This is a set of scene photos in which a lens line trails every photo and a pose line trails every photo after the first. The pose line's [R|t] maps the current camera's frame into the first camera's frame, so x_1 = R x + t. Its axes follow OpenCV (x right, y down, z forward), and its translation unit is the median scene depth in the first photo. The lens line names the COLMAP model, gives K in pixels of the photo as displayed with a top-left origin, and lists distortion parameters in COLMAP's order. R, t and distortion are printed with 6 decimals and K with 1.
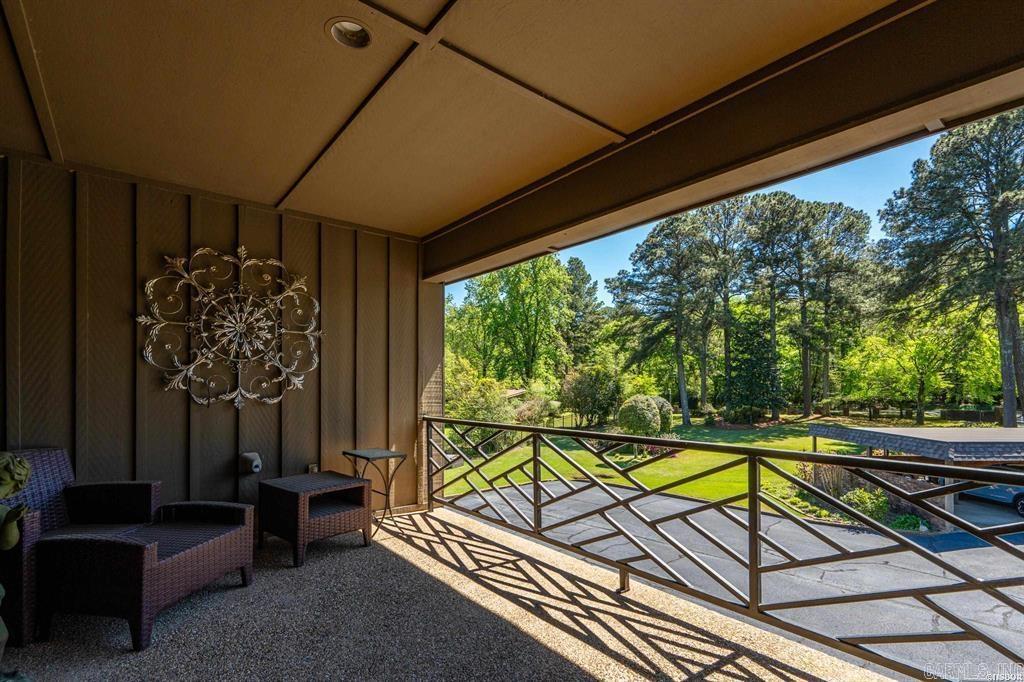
lens RADIAL K [[470.7, 0, 517.1], [0, 470.7, 381.4], [0, 0, 1]] dist [-0.005913, 0.000609]
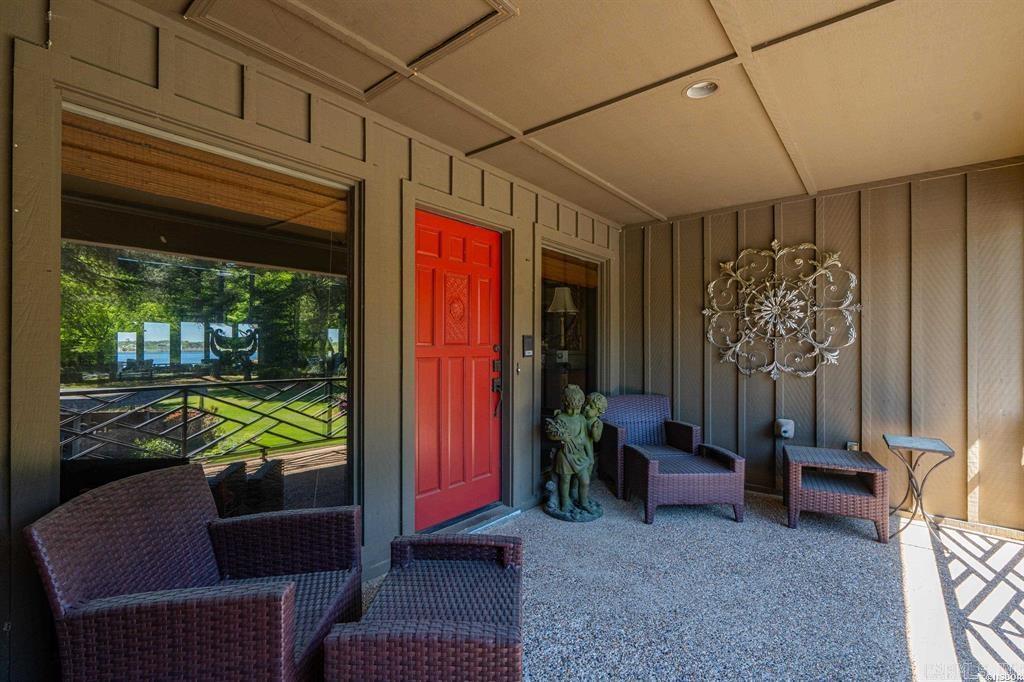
lens RADIAL K [[470.7, 0, 512.6], [0, 470.7, 344.5], [0, 0, 1]] dist [-0.005913, 0.000609]
pose [[0.197173, -0.005877, -0.980351, 0.426700], [0.000318, 0.999982, -0.005931, -0.022567], [0.980369, 0.000857, 0.197172, 0.133497]]
